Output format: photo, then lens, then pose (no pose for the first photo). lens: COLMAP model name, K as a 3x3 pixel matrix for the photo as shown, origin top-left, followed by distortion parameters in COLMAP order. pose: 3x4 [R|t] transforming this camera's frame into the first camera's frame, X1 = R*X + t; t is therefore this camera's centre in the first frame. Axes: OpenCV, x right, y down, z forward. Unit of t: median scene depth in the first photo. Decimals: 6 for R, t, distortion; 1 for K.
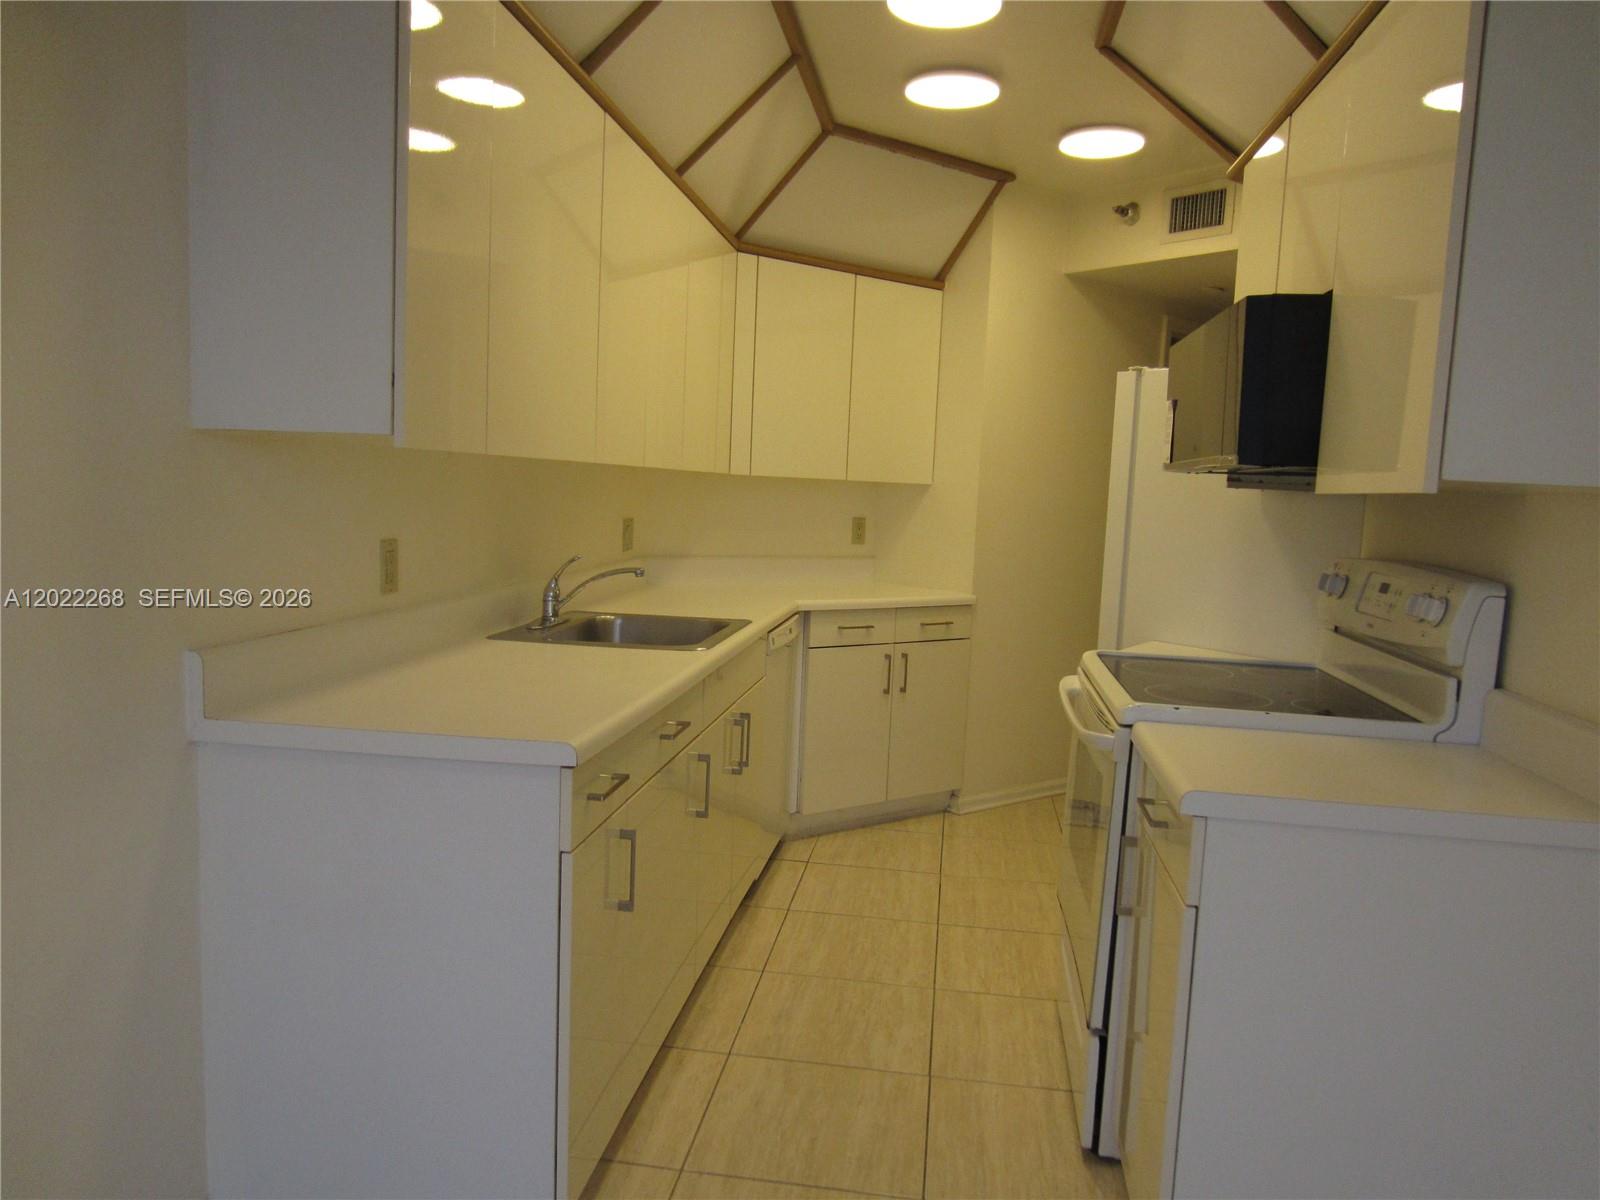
lens RADIAL K [[1152.8, 0, 855.2], [0, 1152.8, 593.9], [0, 0, 1]] dist [-0.002756, 0.001233]
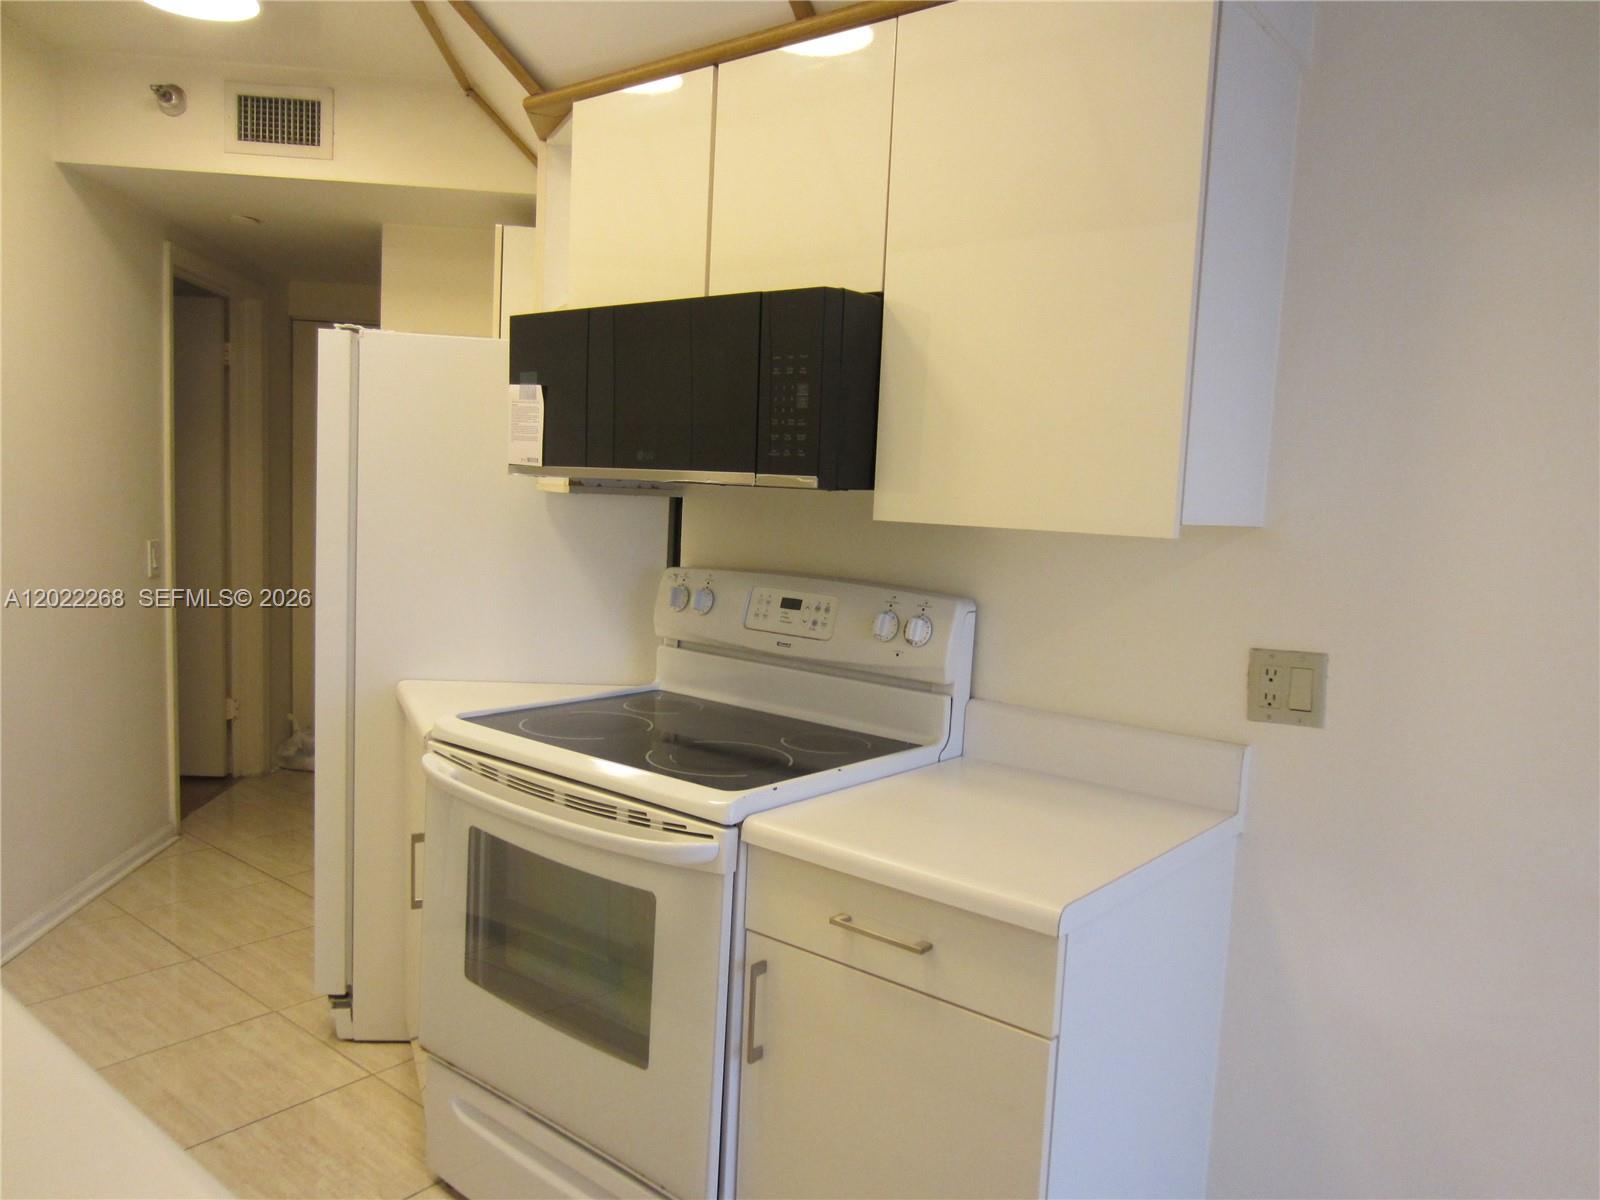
lens RADIAL K [[1142.4, 0, 800.0], [0, 1142.4, 600.0], [0, 0, 1]] dist [-0.004043, 0.001570]
pose [[0.555470, -0.101418, 0.825328, -0.301760], [0.058090, 0.994842, 0.083152, -0.082174], [-0.829505, 0.001754, 0.558497, 0.443402]]
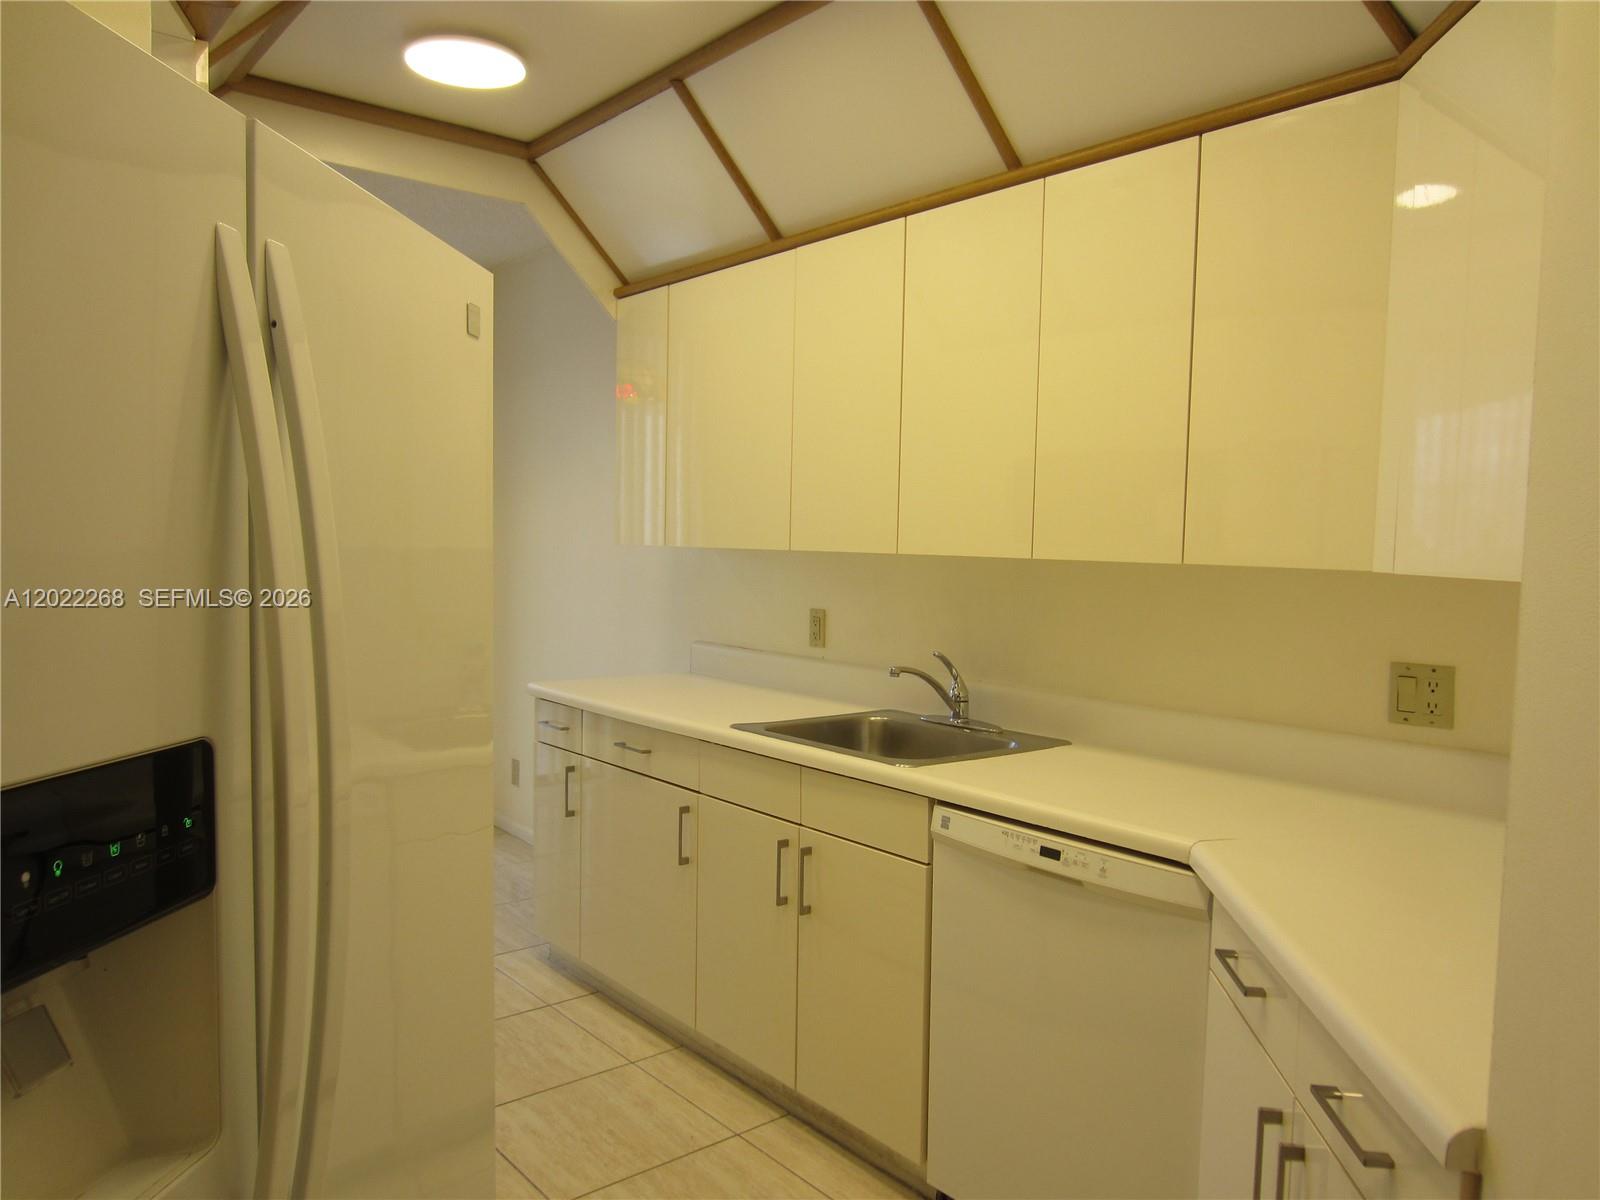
lens RADIAL K [[1156.3, 0, 800.0], [0, 1156.3, 600.0], [0, 0, 1]] dist [-0.015392, 0.006404]
pose [[-0.707822, -0.039669, -0.705276, 0.601970], [-0.129834, 0.988718, 0.074692, -0.155132], [0.694357, 0.144438, -0.704987, 1.894474]]
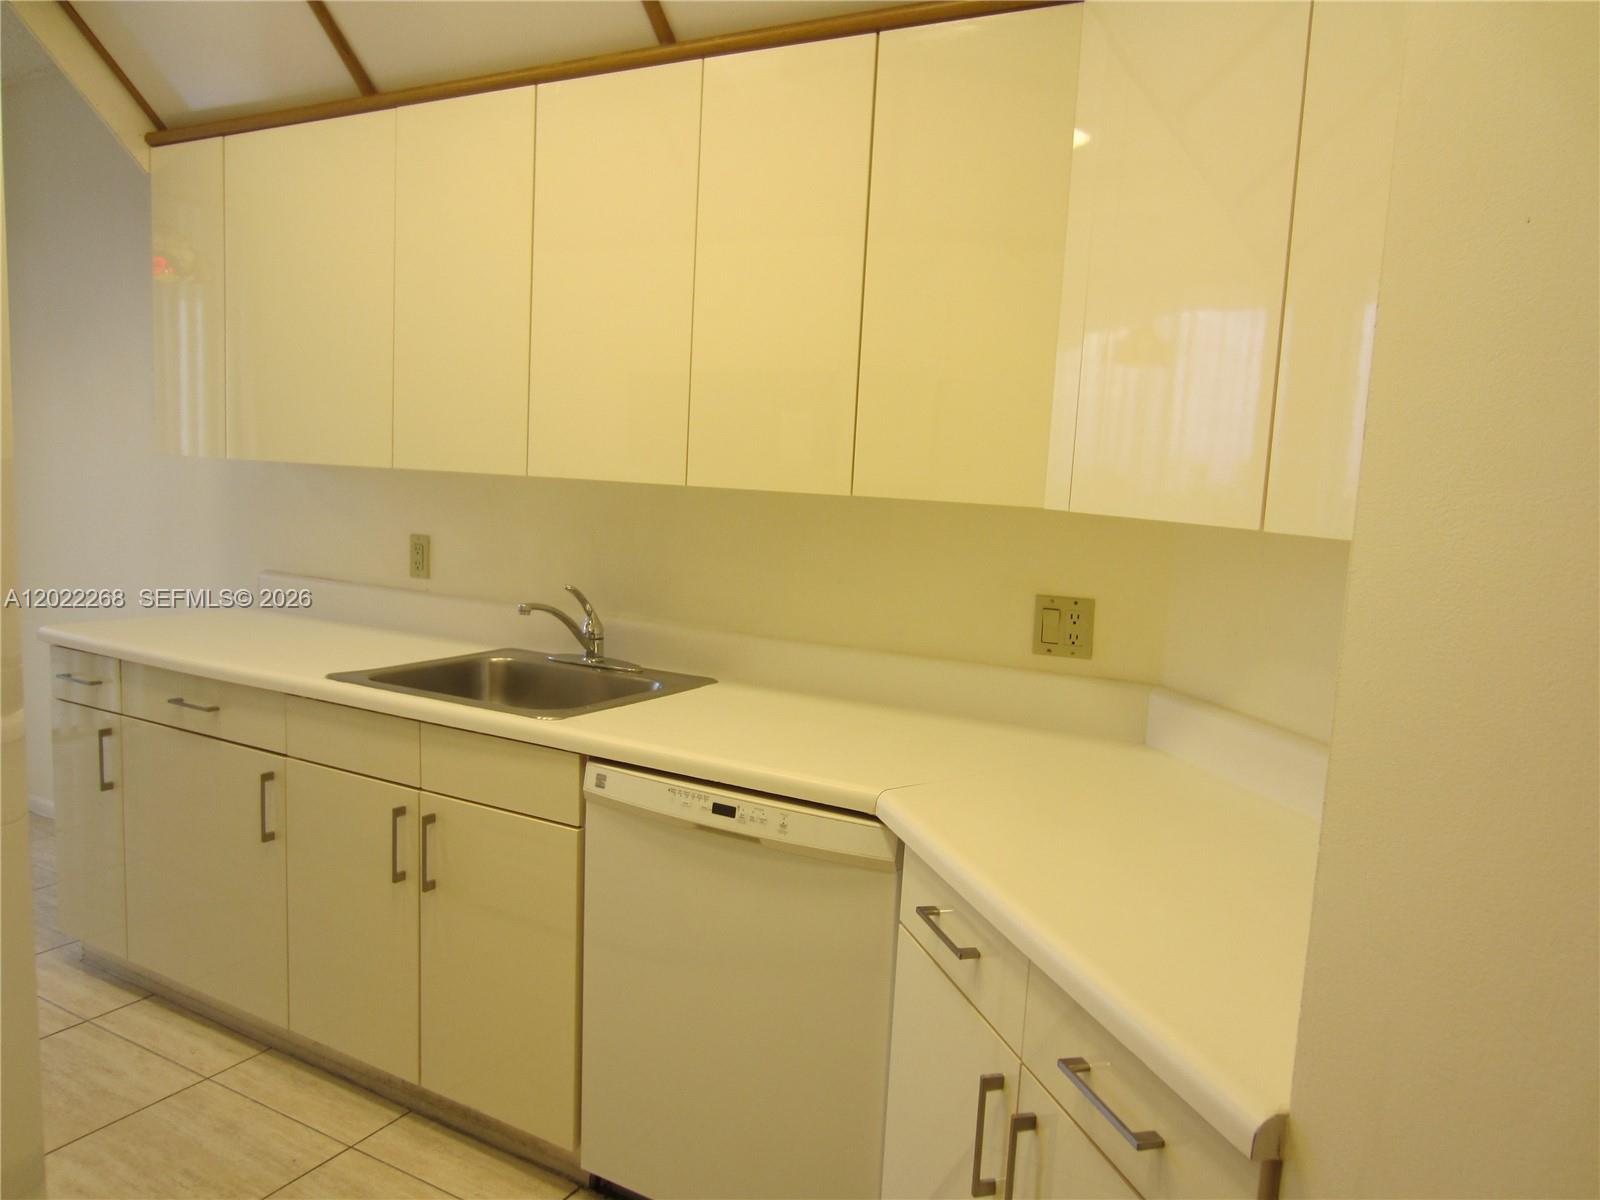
lens RADIAL K [[1156.3, 0, 800.0], [0, 1156.3, 600.0], [0, 0, 1]] dist [-0.015392, 0.006404]
pose [[-0.405598, 0.023334, -0.913754, 0.559686], [-0.156074, 0.983225, 0.094387, -0.153517], [0.900628, 0.180896, -0.395152, 1.788352]]
